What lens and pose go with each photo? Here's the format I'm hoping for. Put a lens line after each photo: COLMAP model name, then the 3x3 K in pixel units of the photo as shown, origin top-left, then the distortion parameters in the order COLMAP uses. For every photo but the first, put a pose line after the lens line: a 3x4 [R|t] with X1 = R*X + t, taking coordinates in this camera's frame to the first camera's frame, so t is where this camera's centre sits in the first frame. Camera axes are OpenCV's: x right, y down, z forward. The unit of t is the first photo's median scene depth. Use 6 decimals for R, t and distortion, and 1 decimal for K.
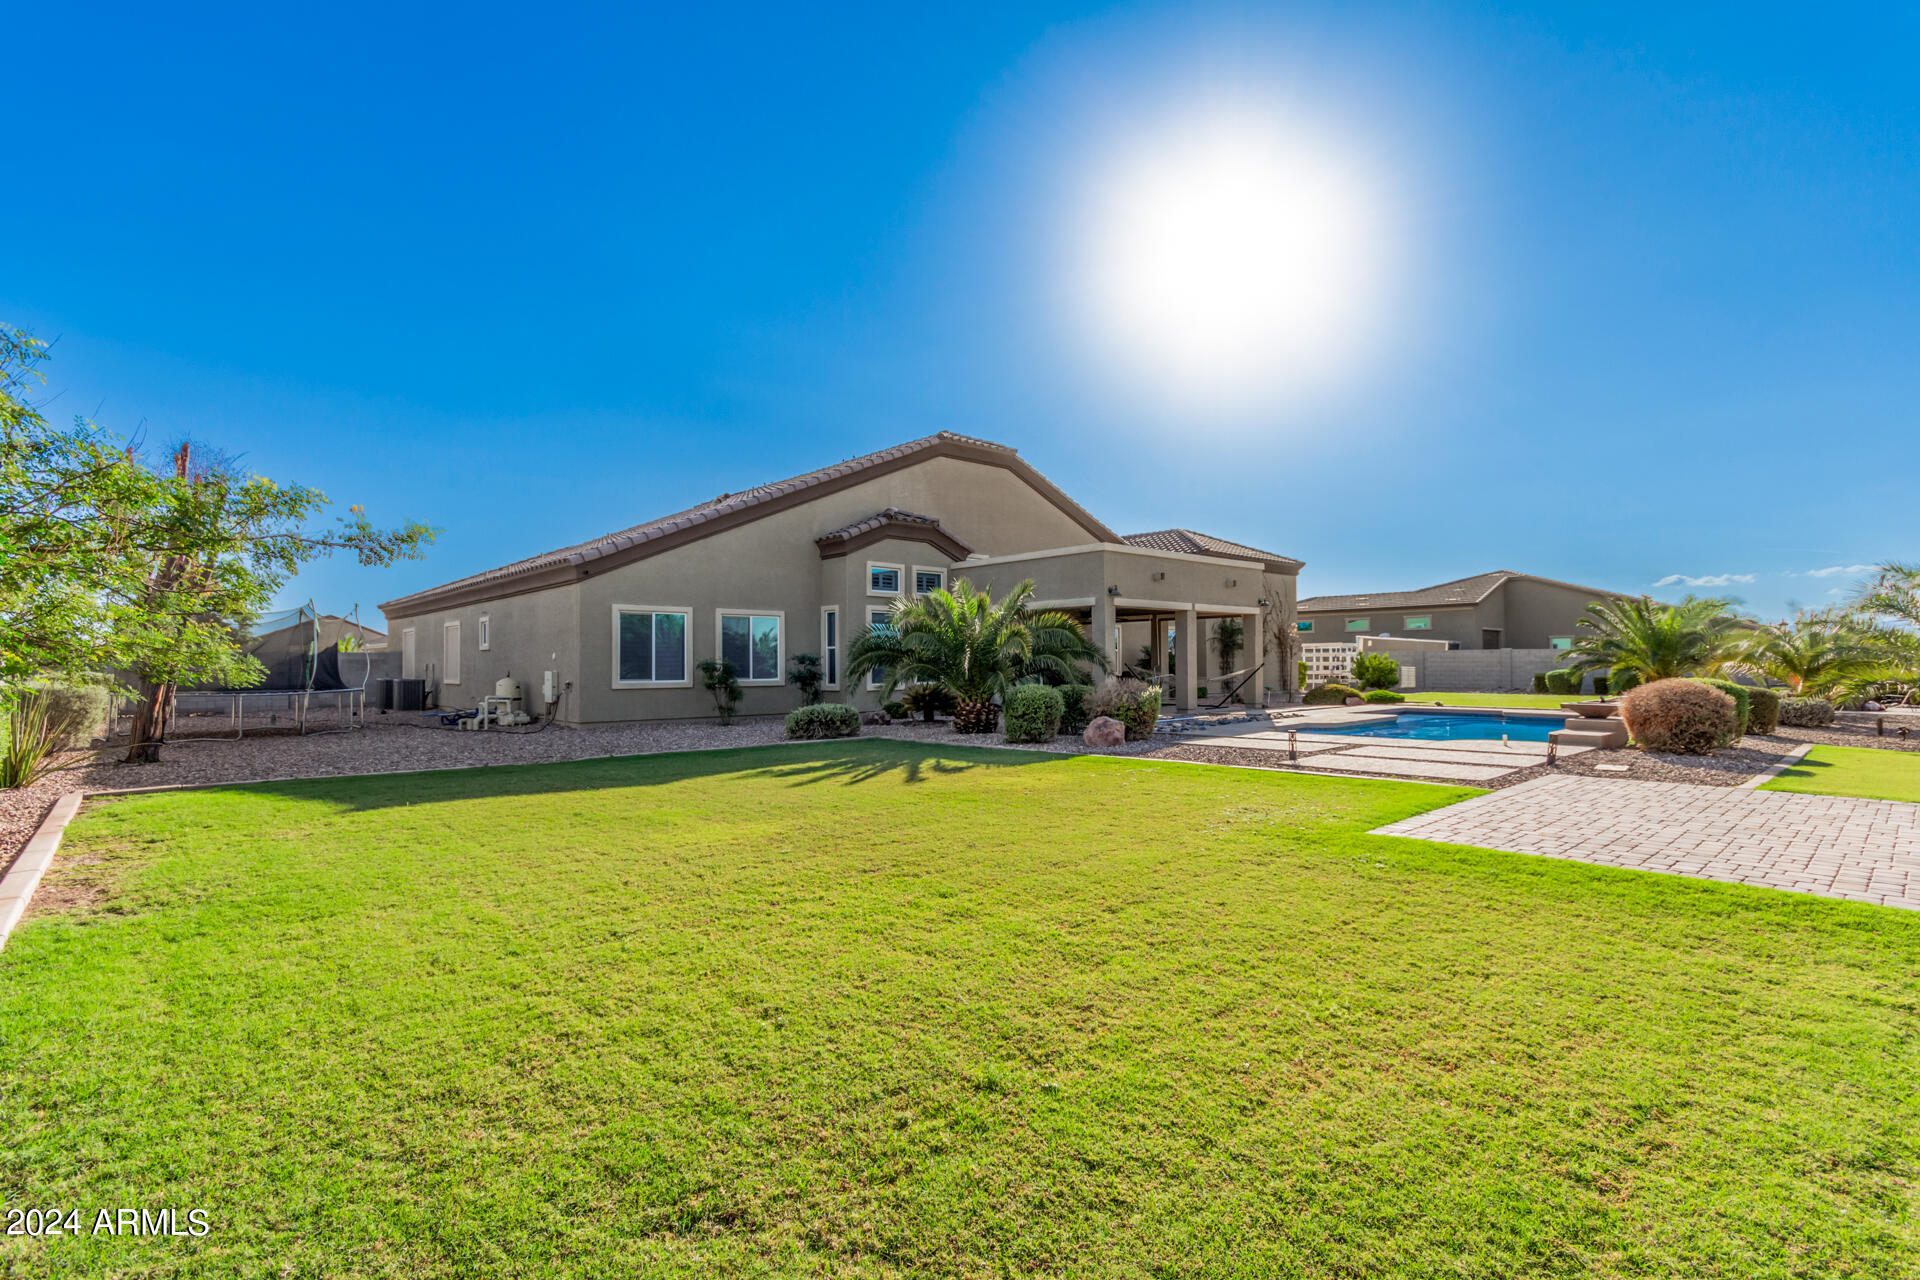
lens RADIAL K [[892.9, 0, 960.0], [0, 892.9, 640.0], [0, 0, 1]] dist [0.018462, 0.000261]
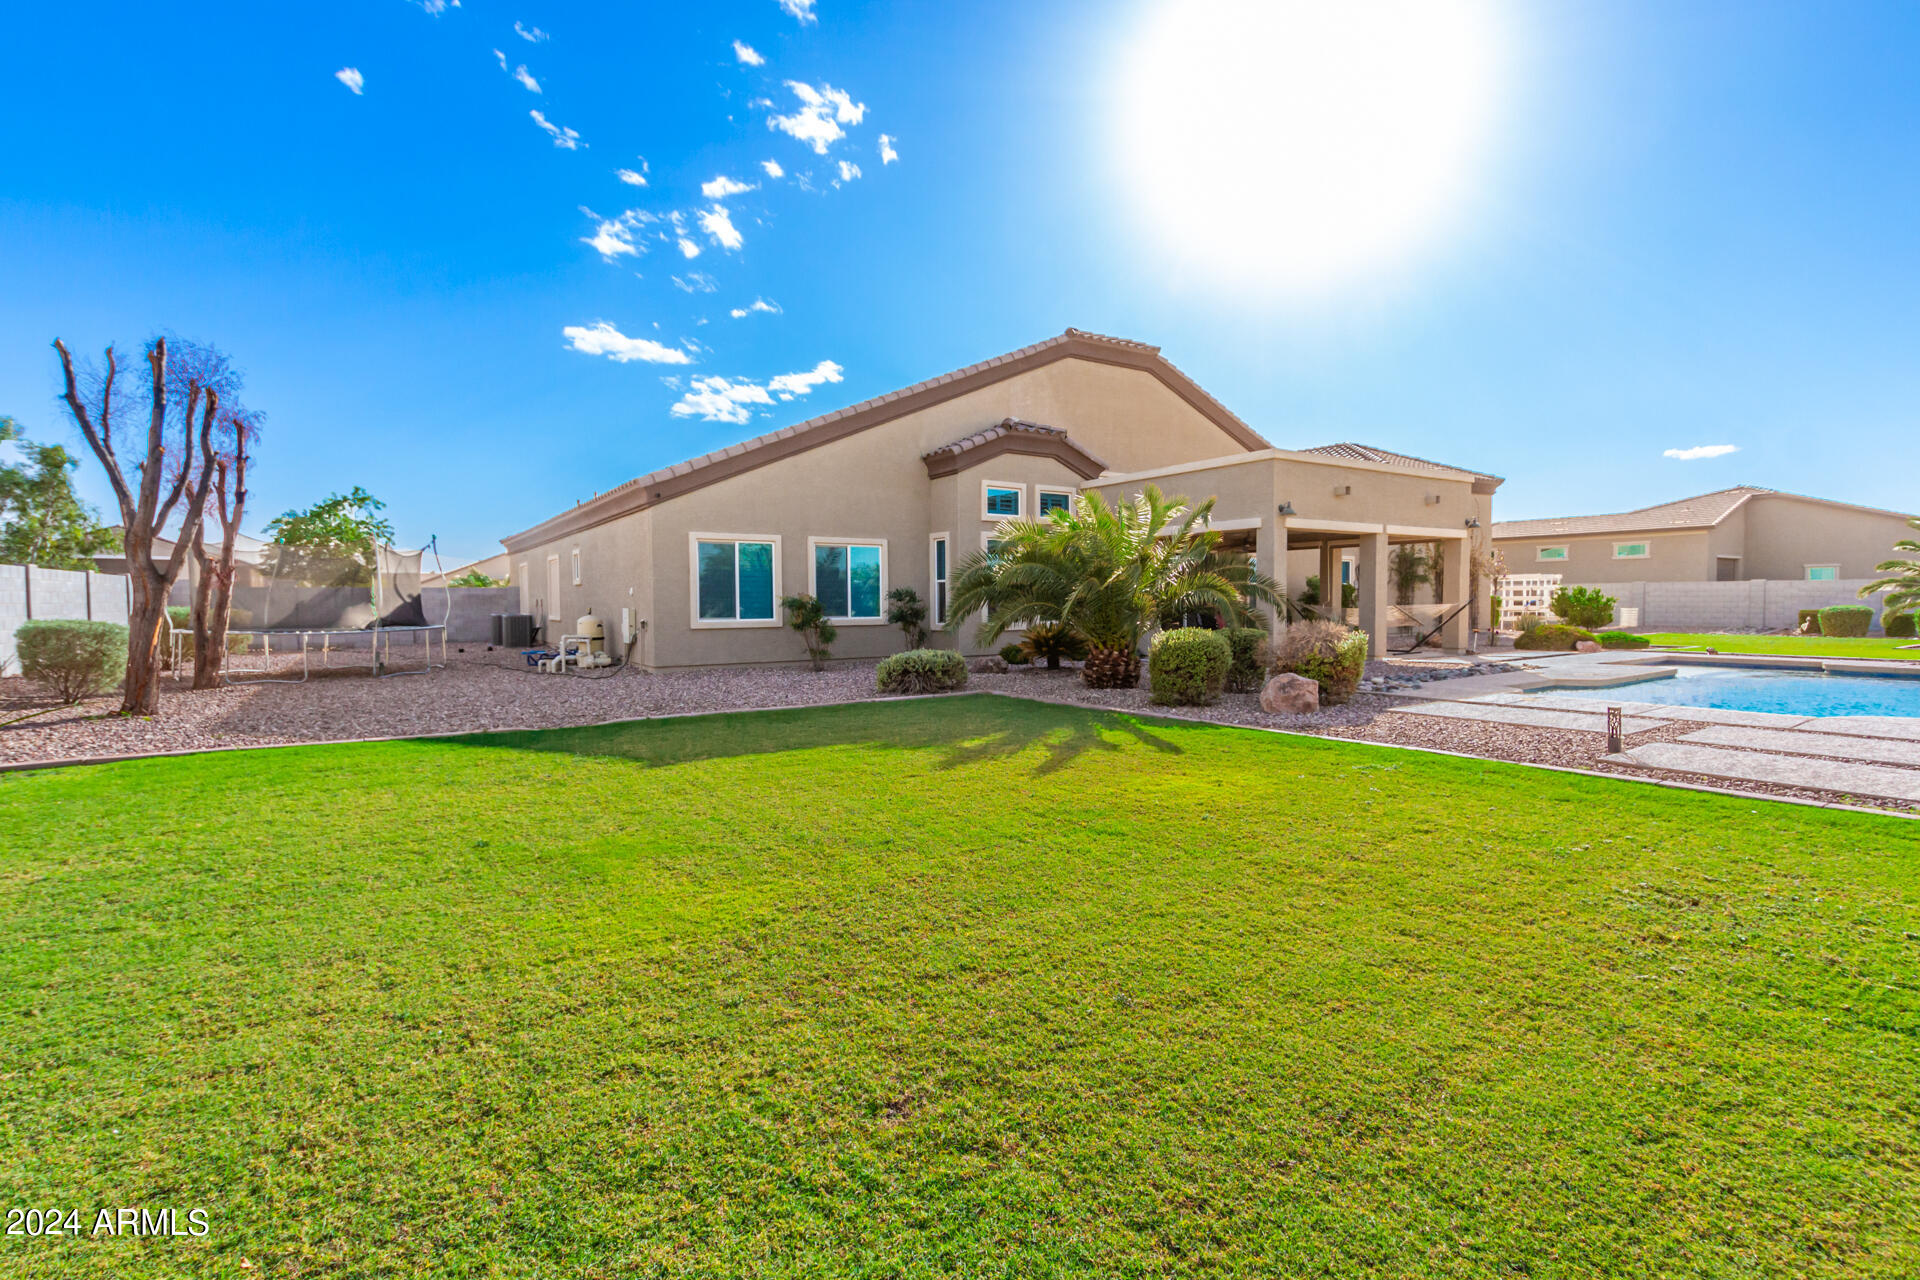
lens RADIAL K [[884.2, 0, 958.2], [0, 884.2, 601.3], [0, 0, 1]] dist [0.000831, -0.000693]
pose [[0.988968, 0.000474, -0.148127, -0.000907], [0.004108, 0.999522, 0.030627, 0.002127], [0.148071, -0.030898, 0.988494, 0.164271]]
